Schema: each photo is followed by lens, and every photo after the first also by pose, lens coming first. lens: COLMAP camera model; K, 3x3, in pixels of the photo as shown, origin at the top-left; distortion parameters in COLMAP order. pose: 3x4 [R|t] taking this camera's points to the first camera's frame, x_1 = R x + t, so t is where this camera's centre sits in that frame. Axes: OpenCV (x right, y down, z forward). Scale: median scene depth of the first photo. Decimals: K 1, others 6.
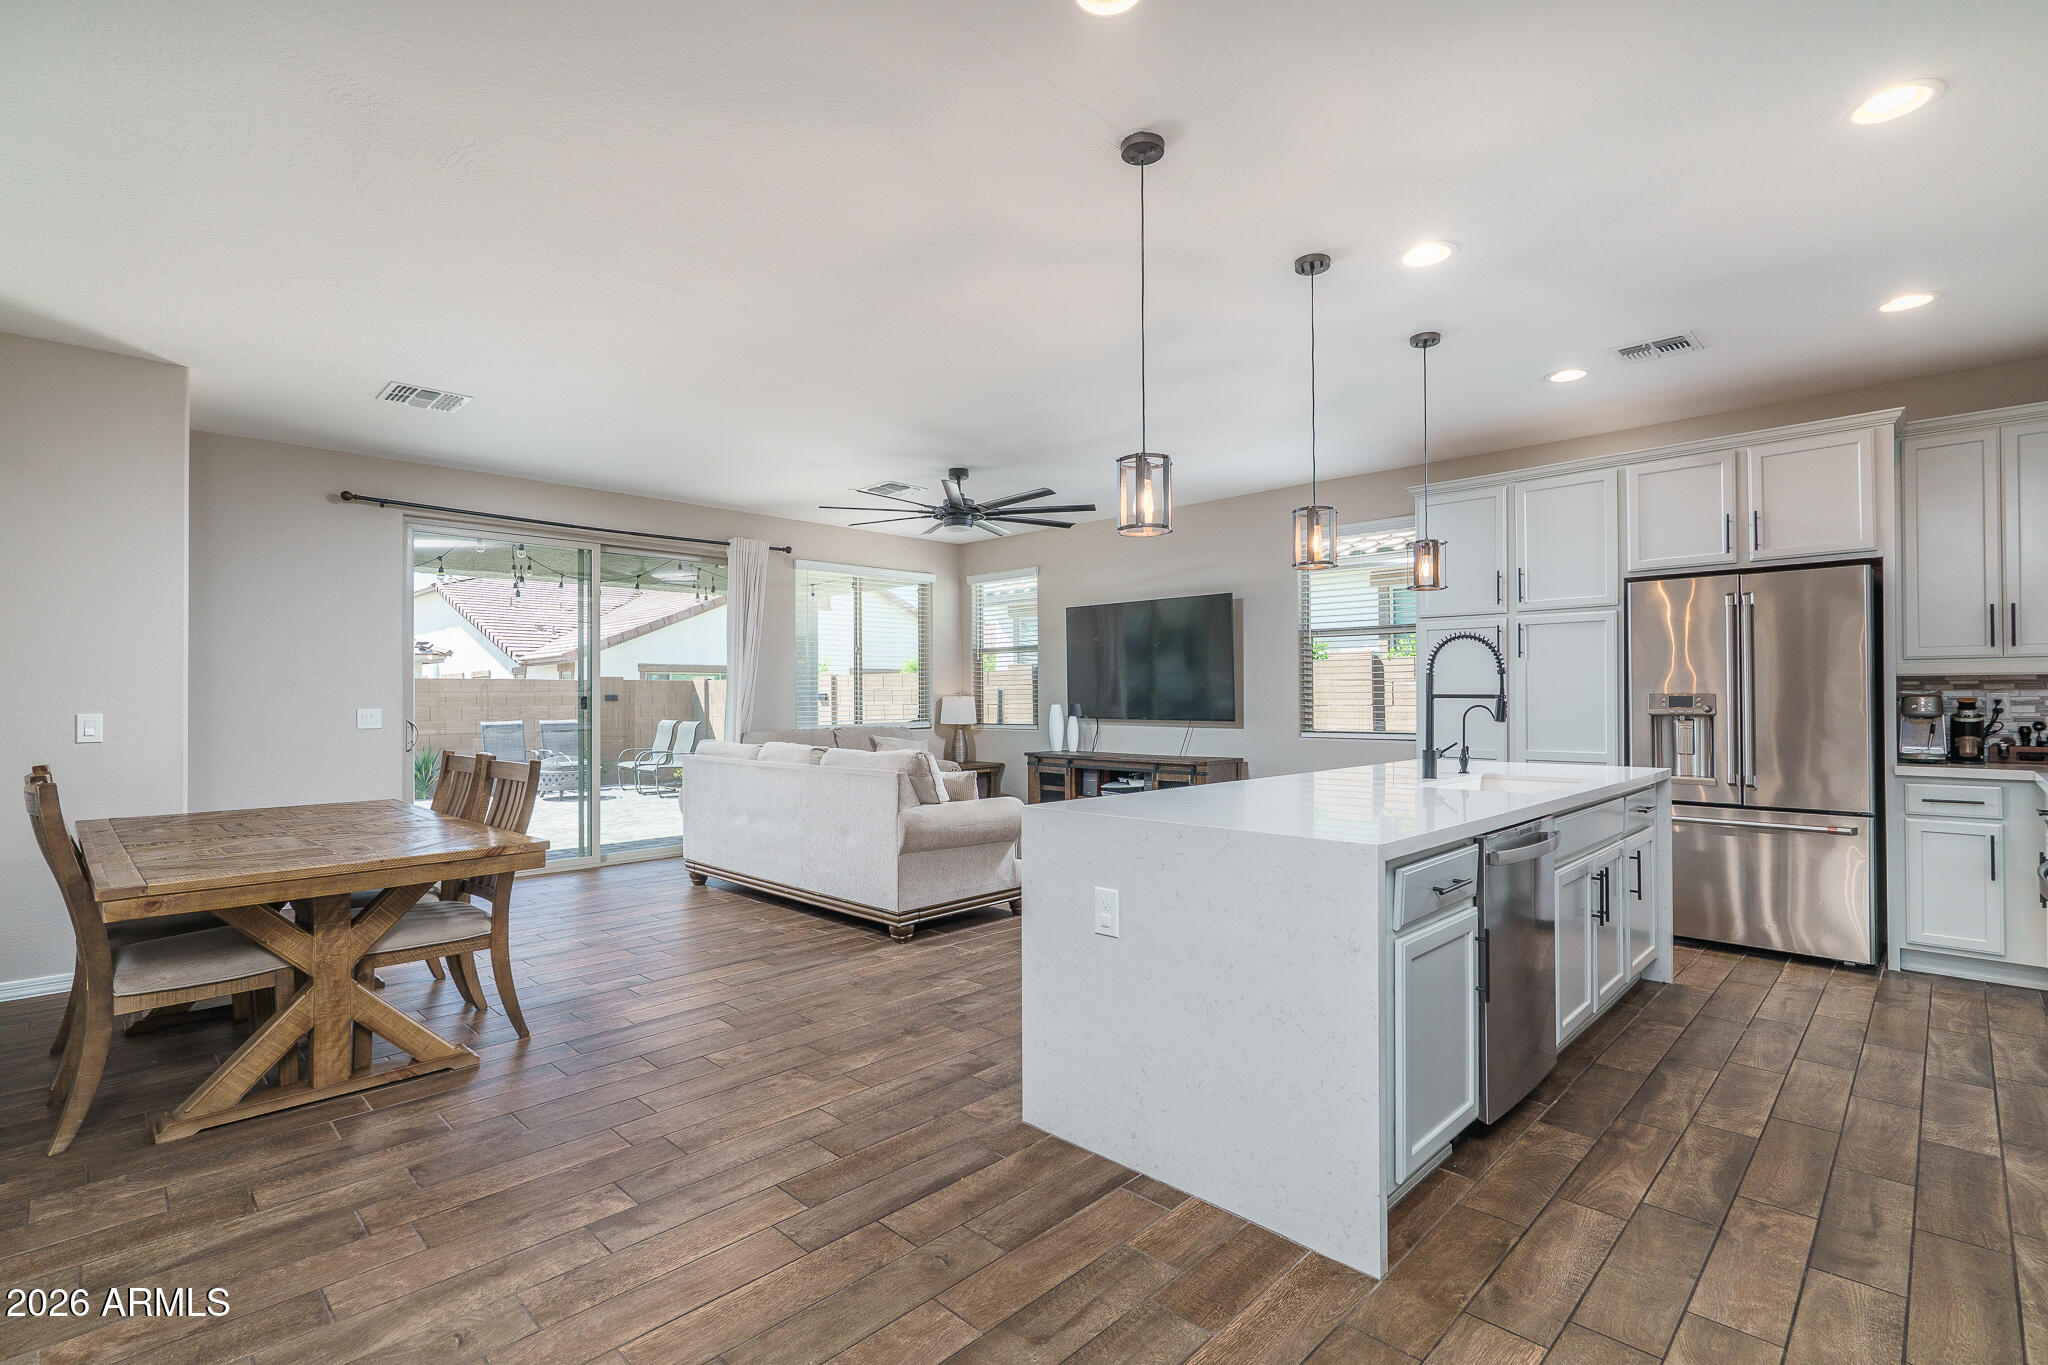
lens RADIAL K [[951.6, 0, 1022.5], [0, 951.6, 693.0], [0, 0, 1]] dist [-0.001963, 0.000311]
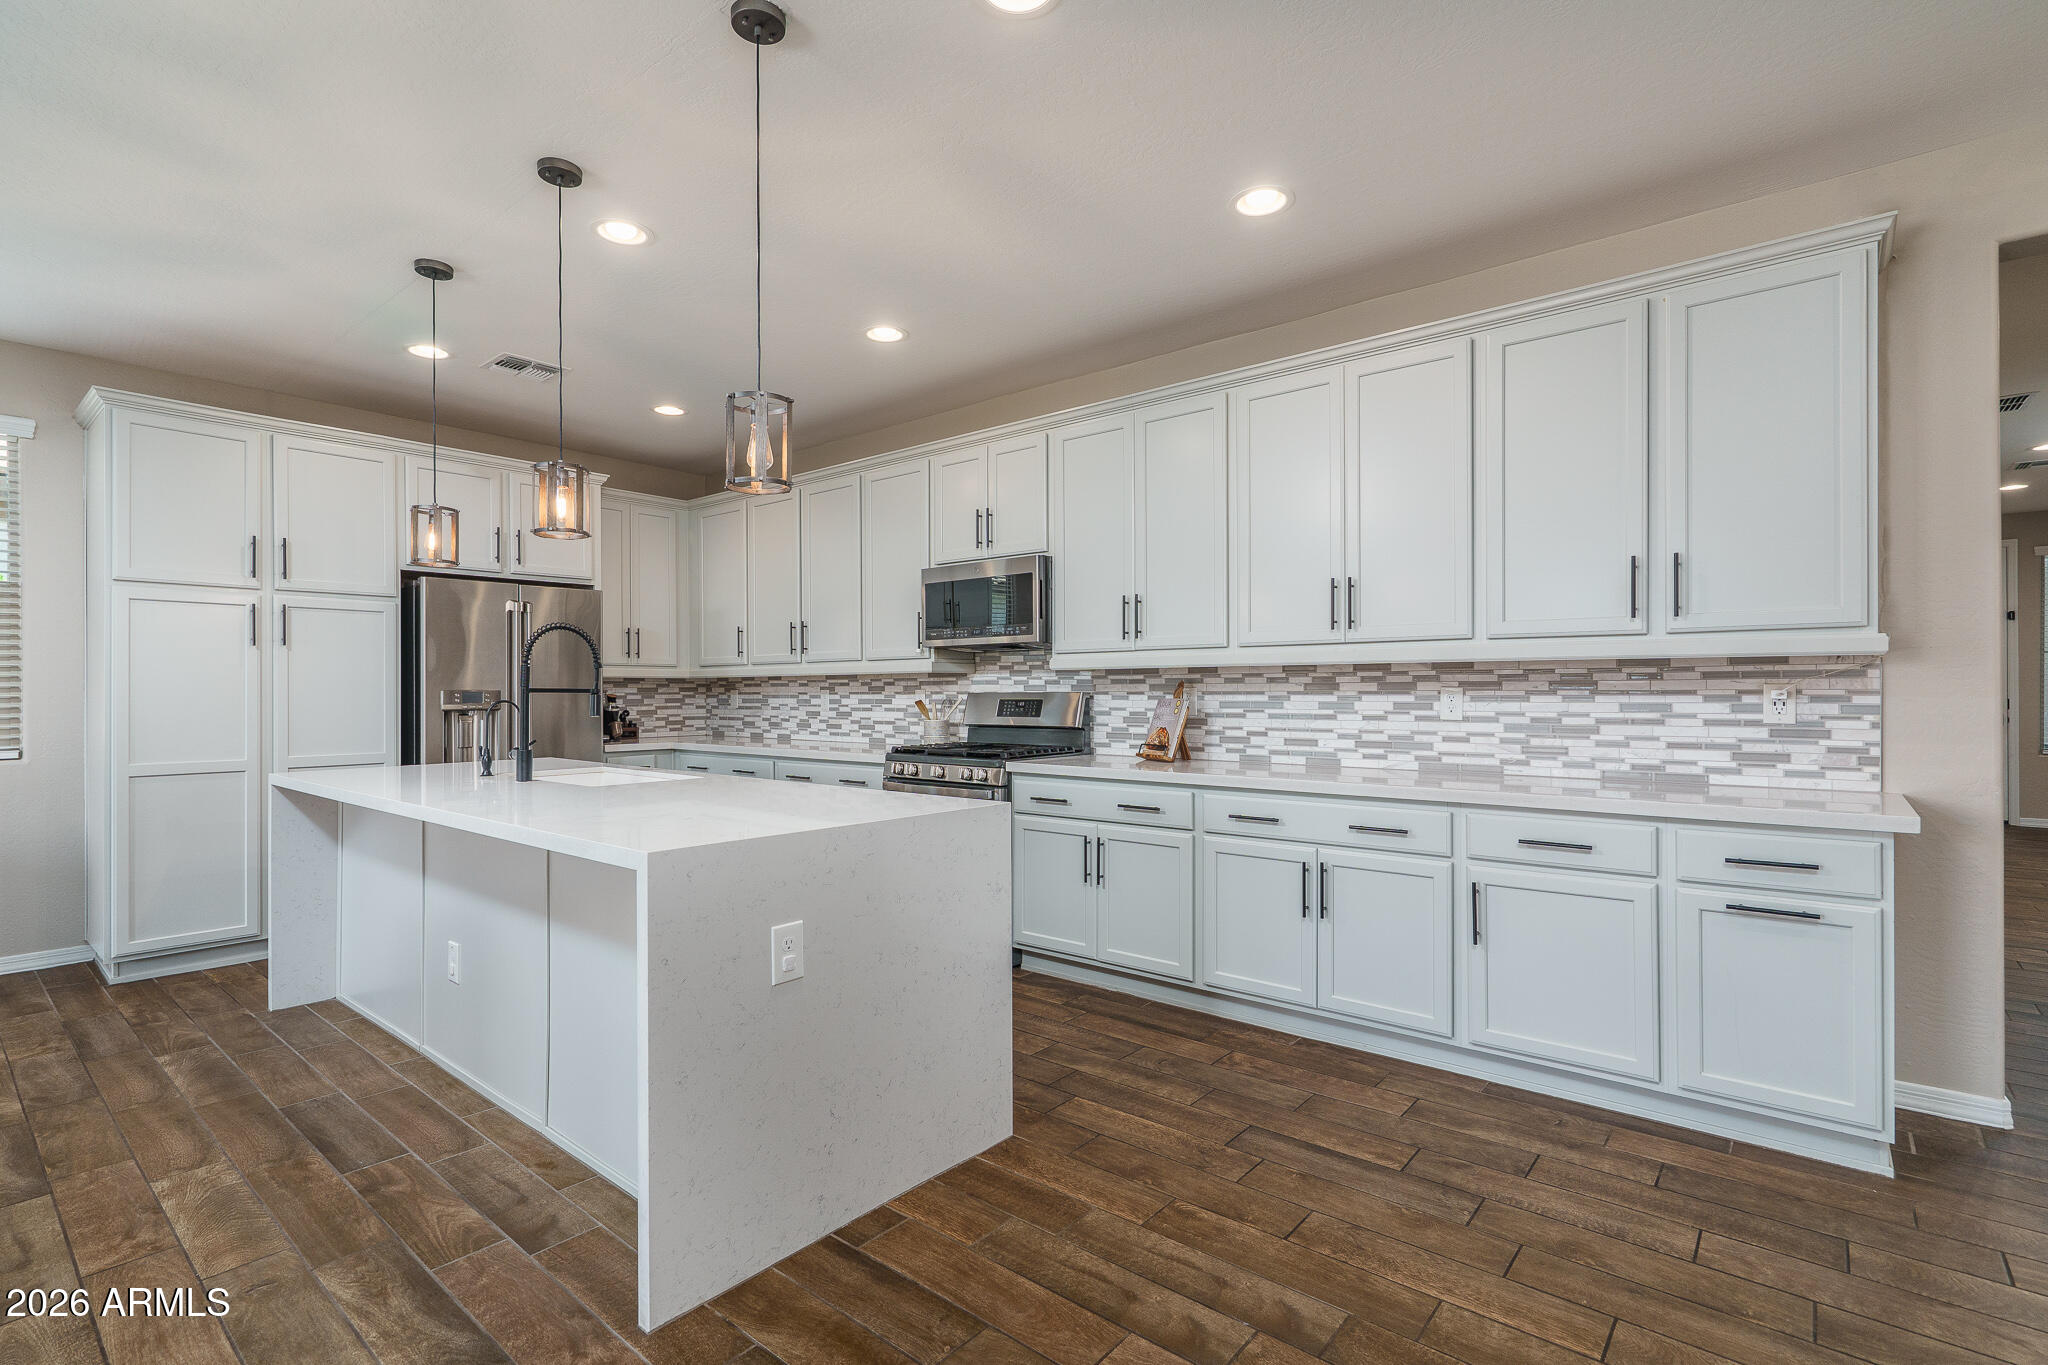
lens RADIAL K [[951.6, 0, 1022.5], [0, 951.6, 693.0], [0, 0, 1]] dist [-0.001963, 0.000311]
pose [[-0.077914, 0.000511, 0.996960, -0.263585], [0.000544, 1.000000, -0.000470, 0.003370], [-0.996960, 0.000506, -0.077915, 0.309506]]
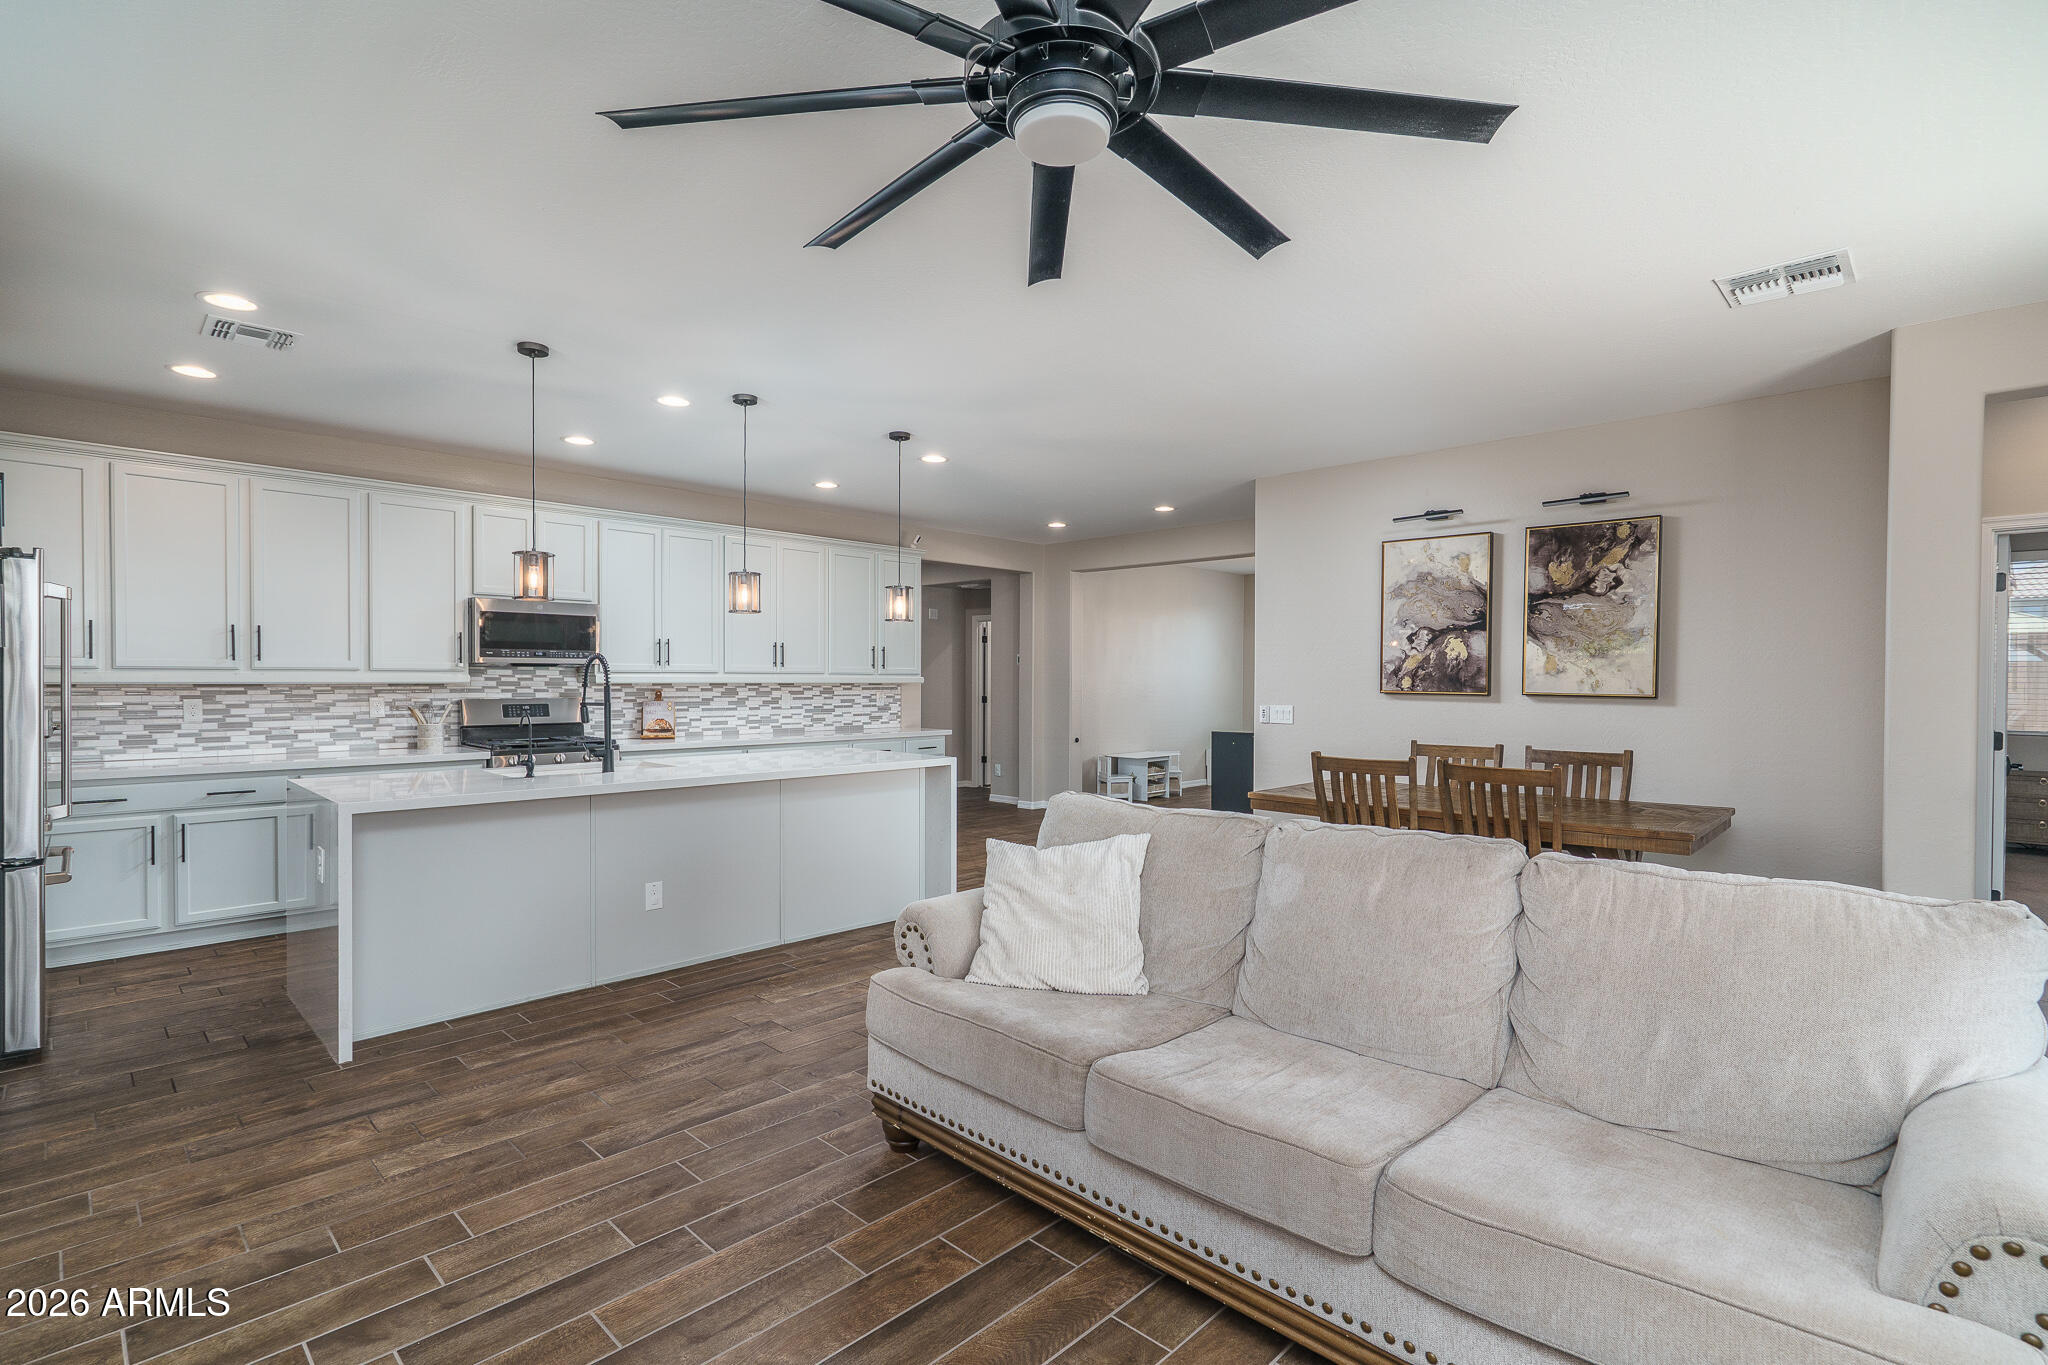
lens RADIAL K [[959.6, 0, 1015.3], [0, 959.6, 684.6], [0, 0, 1]] dist [0.002487, 0.000209]
pose [[-0.999996, -0.000250, 0.002926, -0.049264], [-0.000242, 0.999997, 0.002551, -0.012882], [-0.002927, 0.002550, -0.999992, 1.151262]]
